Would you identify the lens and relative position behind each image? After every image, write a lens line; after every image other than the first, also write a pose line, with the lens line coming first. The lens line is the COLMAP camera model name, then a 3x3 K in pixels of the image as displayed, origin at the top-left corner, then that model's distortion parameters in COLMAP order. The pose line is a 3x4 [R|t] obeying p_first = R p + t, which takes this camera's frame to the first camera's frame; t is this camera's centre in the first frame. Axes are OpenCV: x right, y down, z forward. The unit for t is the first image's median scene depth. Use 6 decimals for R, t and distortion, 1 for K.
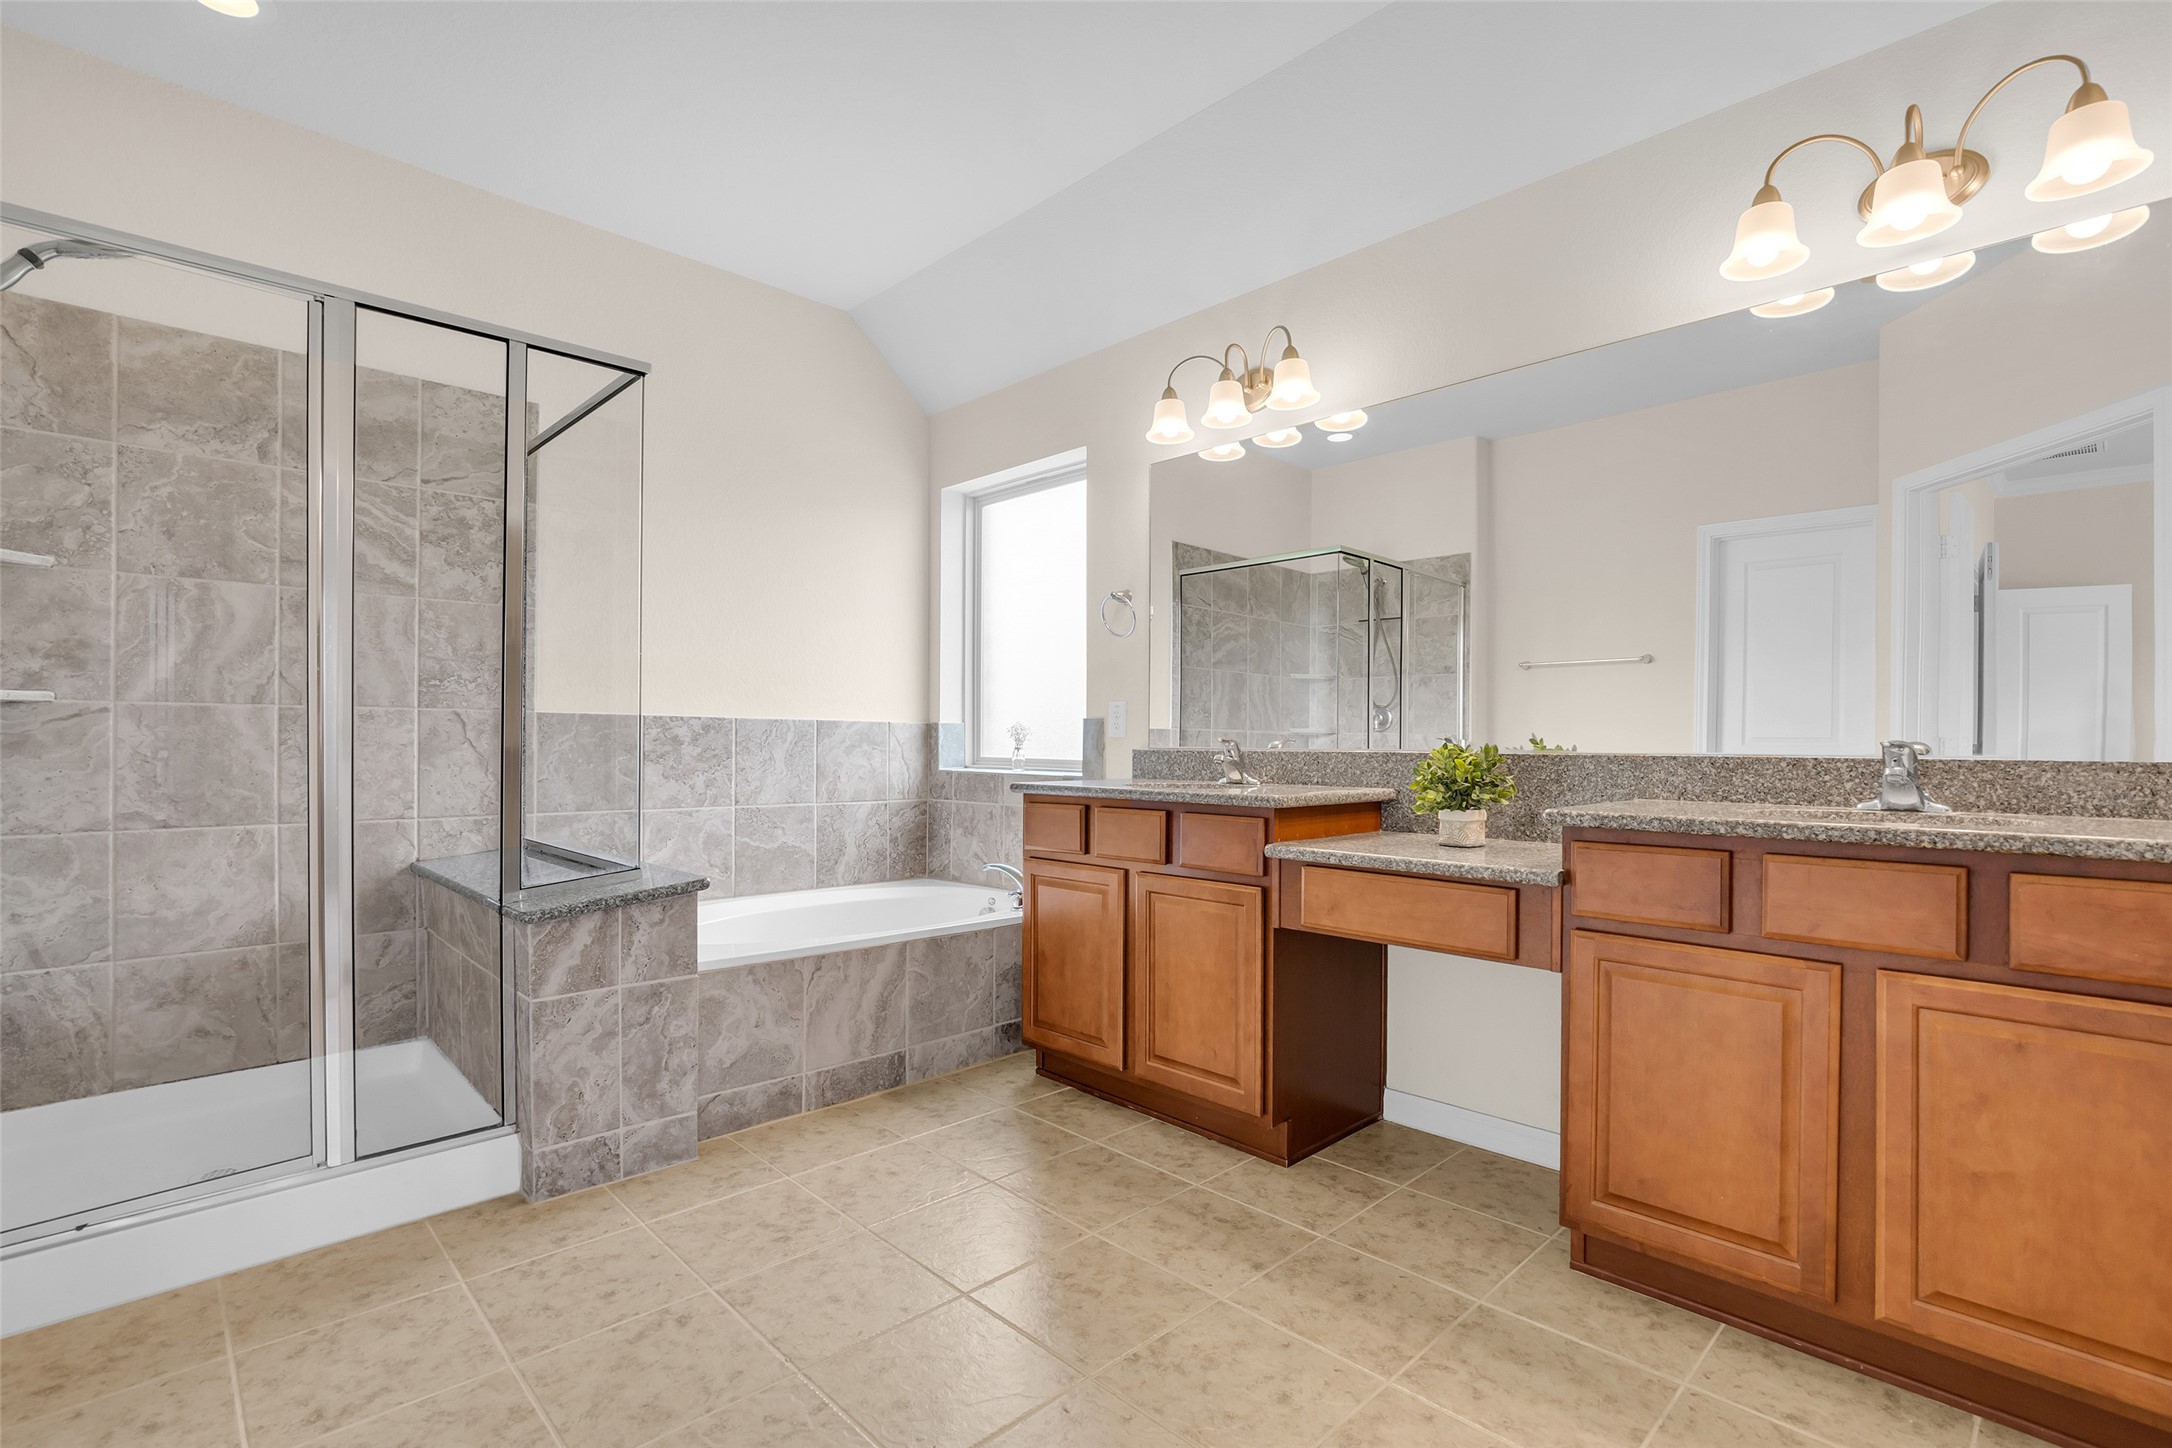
lens RADIAL K [[999.8, 0, 1073.7], [0, 999.8, 745.7], [0, 0, 1]] dist [-0.015635, 0.003561]
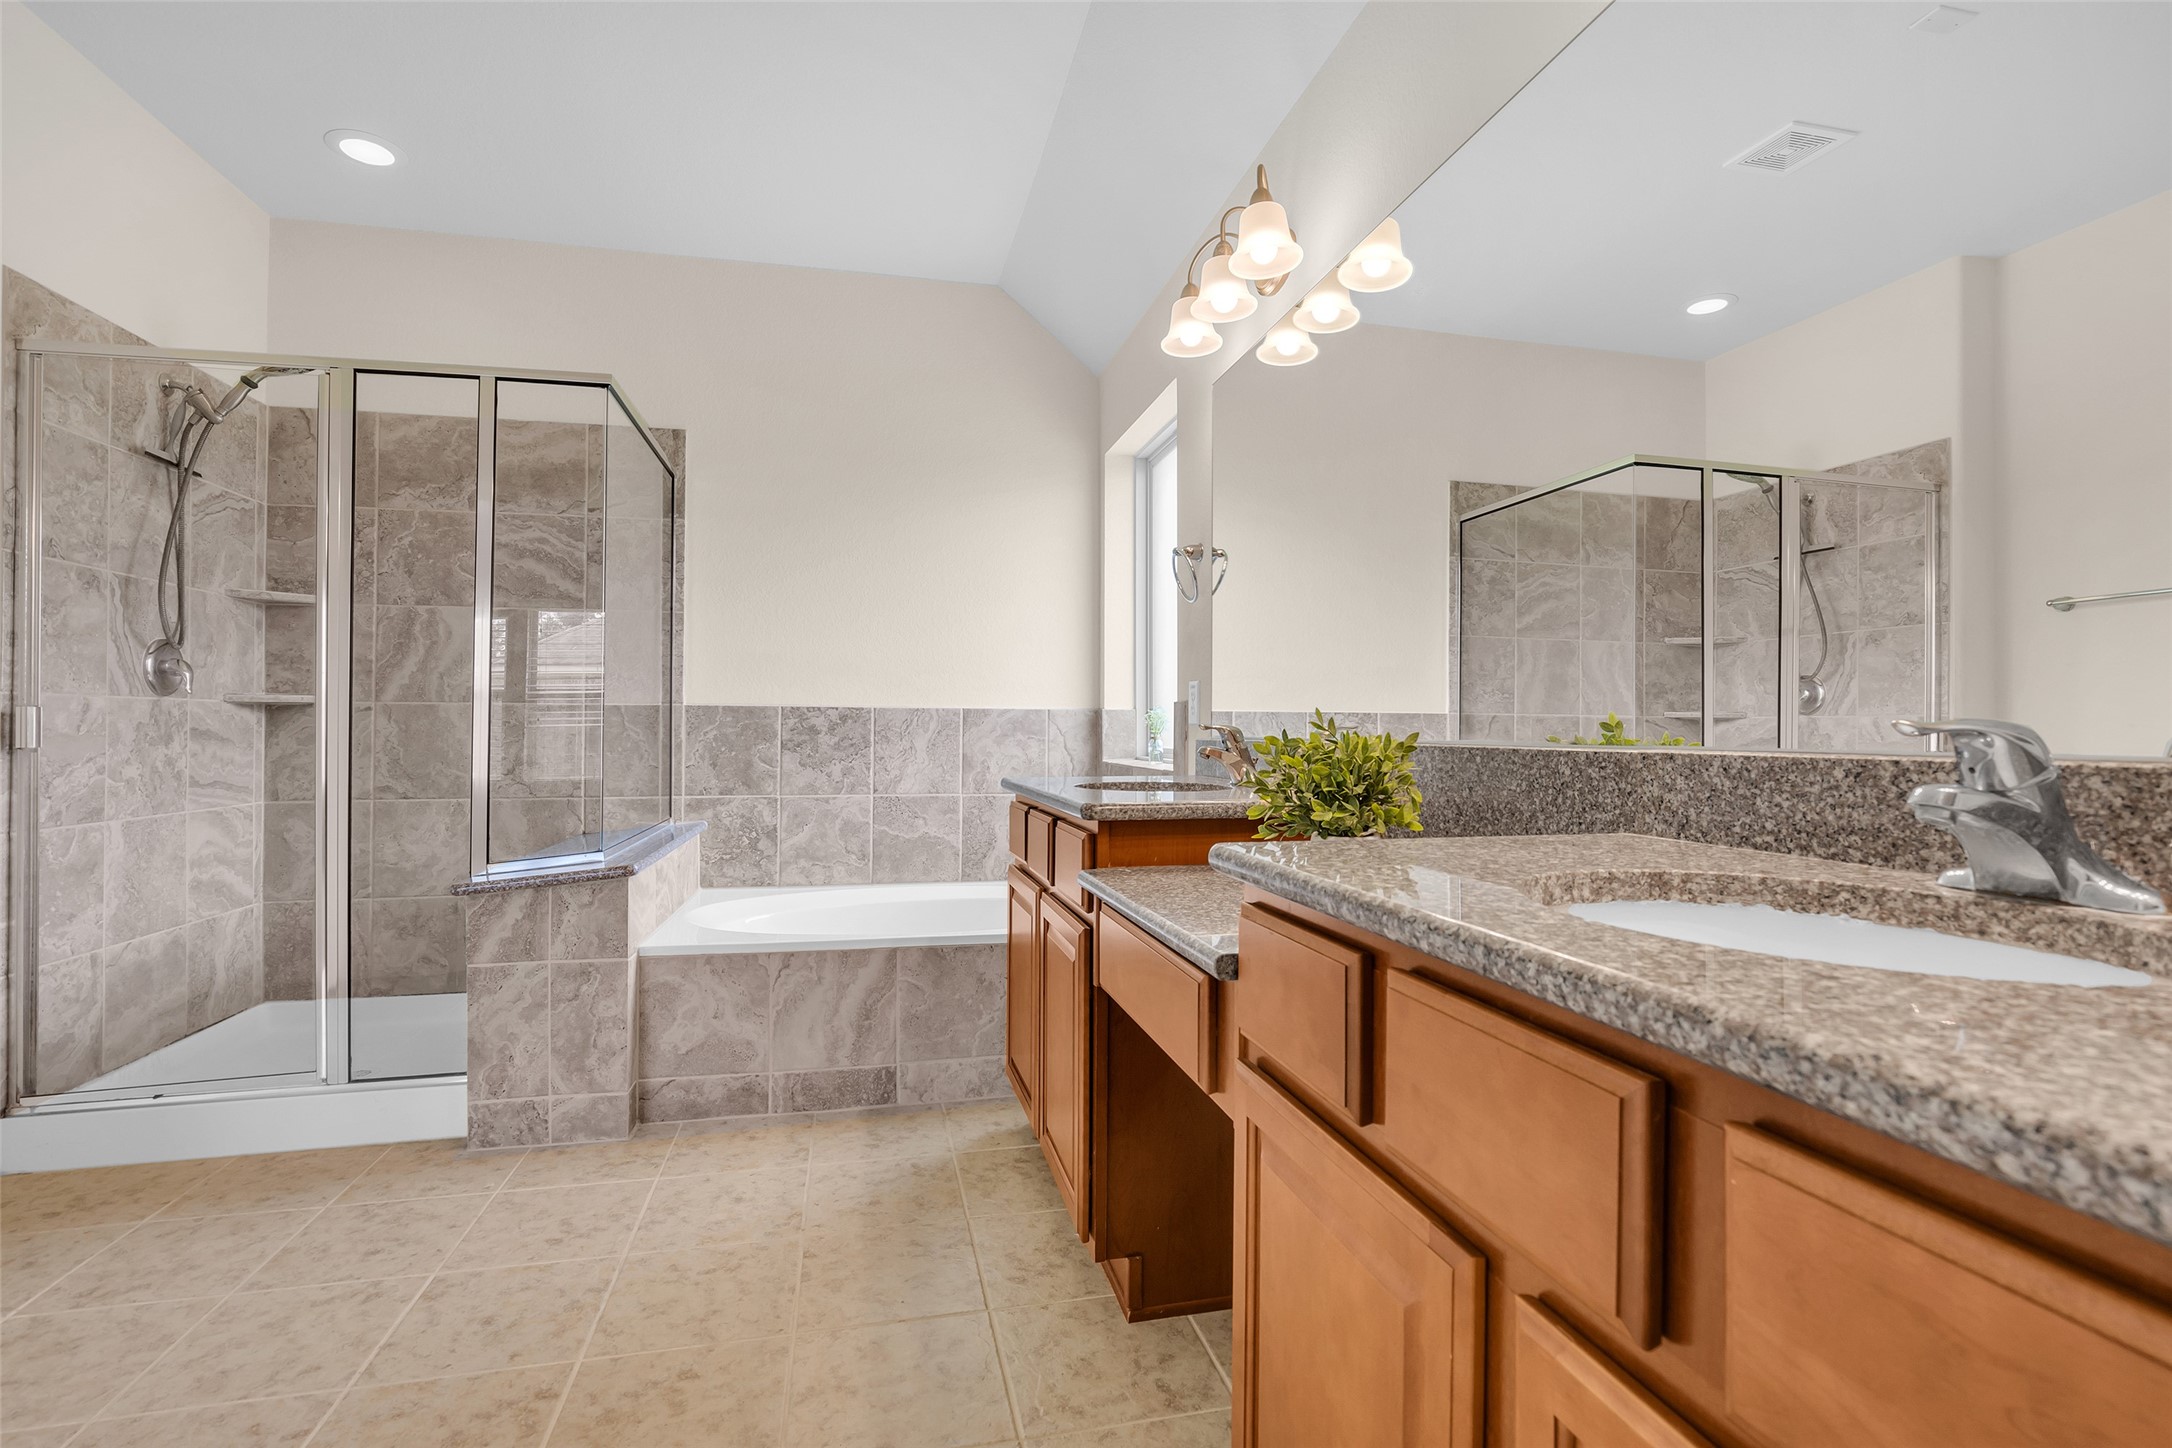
lens RADIAL K [[999.8, 0, 1079.9], [0, 999.8, 717.6], [0, 0, 1]] dist [-0.015635, 0.003561]
pose [[0.858167, -0.009595, -0.513281, 0.502046], [0.000388, 0.999837, -0.018042, 0.000663], [0.513370, 0.015284, 0.858031, 0.325781]]
